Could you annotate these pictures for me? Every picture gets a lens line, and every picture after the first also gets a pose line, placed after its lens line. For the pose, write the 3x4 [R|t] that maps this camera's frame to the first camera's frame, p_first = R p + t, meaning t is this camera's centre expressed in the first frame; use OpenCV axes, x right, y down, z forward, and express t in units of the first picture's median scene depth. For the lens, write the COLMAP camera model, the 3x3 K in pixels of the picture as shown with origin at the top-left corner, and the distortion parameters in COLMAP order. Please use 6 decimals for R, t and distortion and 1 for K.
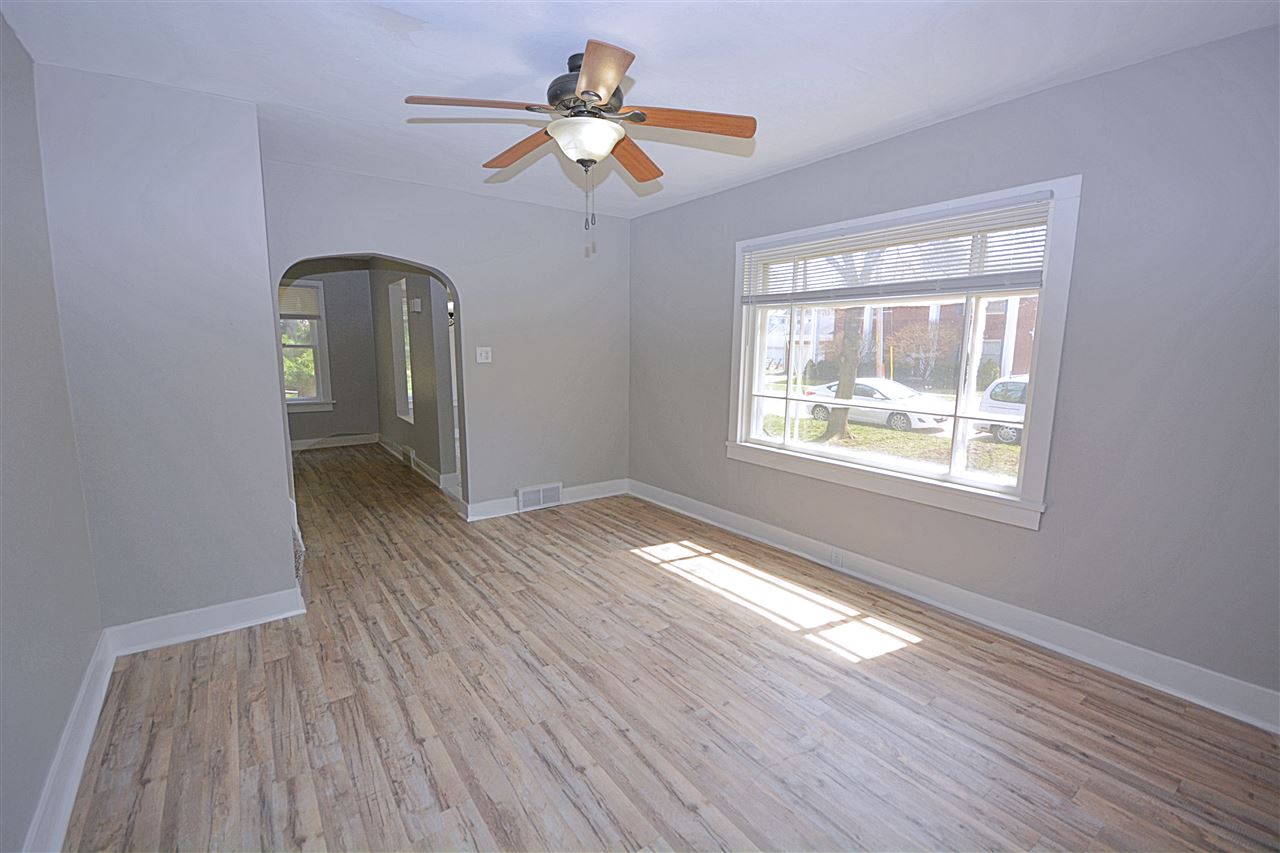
lens RADIAL K [[558.3, 0, 639.7], [0, 558.3, 427.7], [0, 0, 1]] dist [-0.002194, -0.006343]
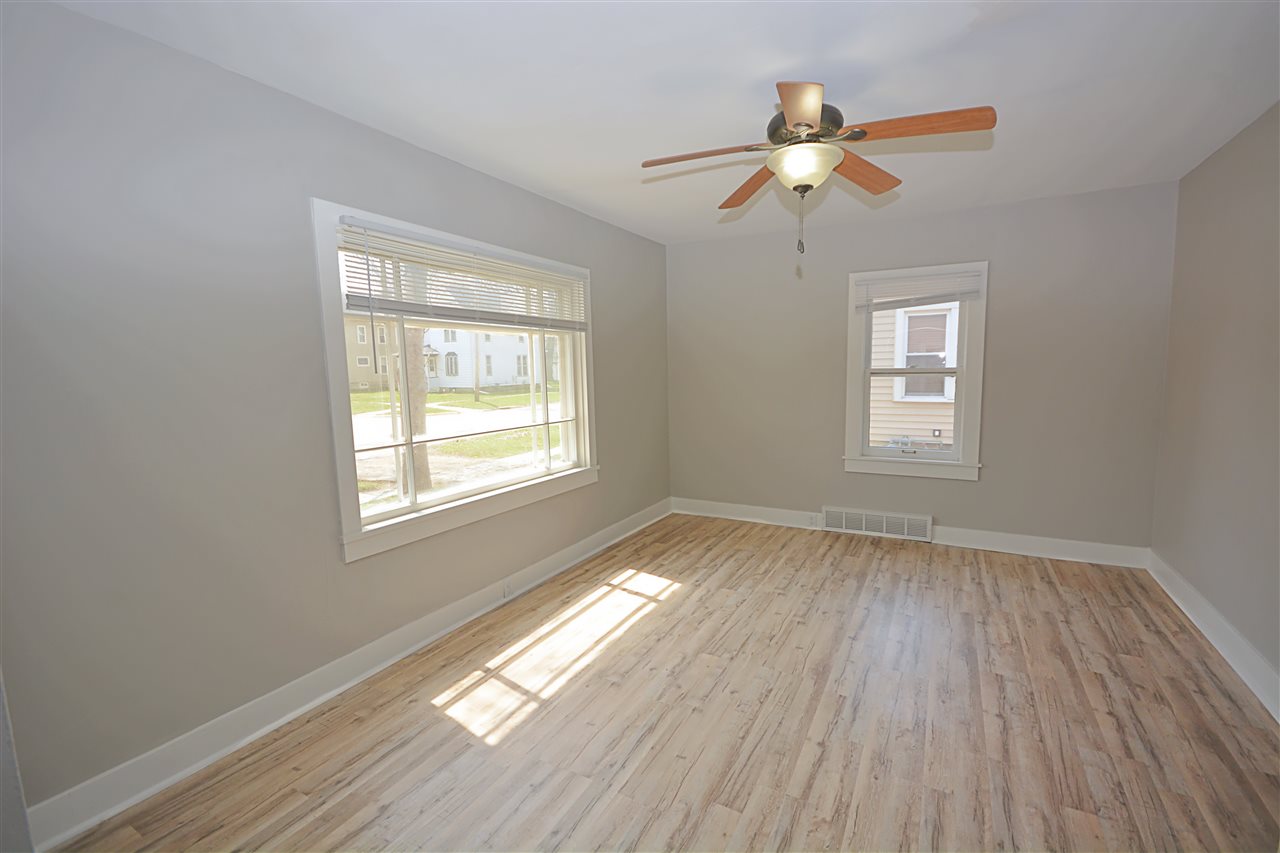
lens RADIAL K [[558.3, 0, 635.6], [0, 558.3, 432.5], [0, 0, 1]] dist [-0.002194, -0.006343]
pose [[-0.423192, -0.097392, 0.900791, -0.738597], [0.148432, 0.973321, 0.174968, -0.209878], [-0.893799, 0.207751, -0.397445, 1.414391]]
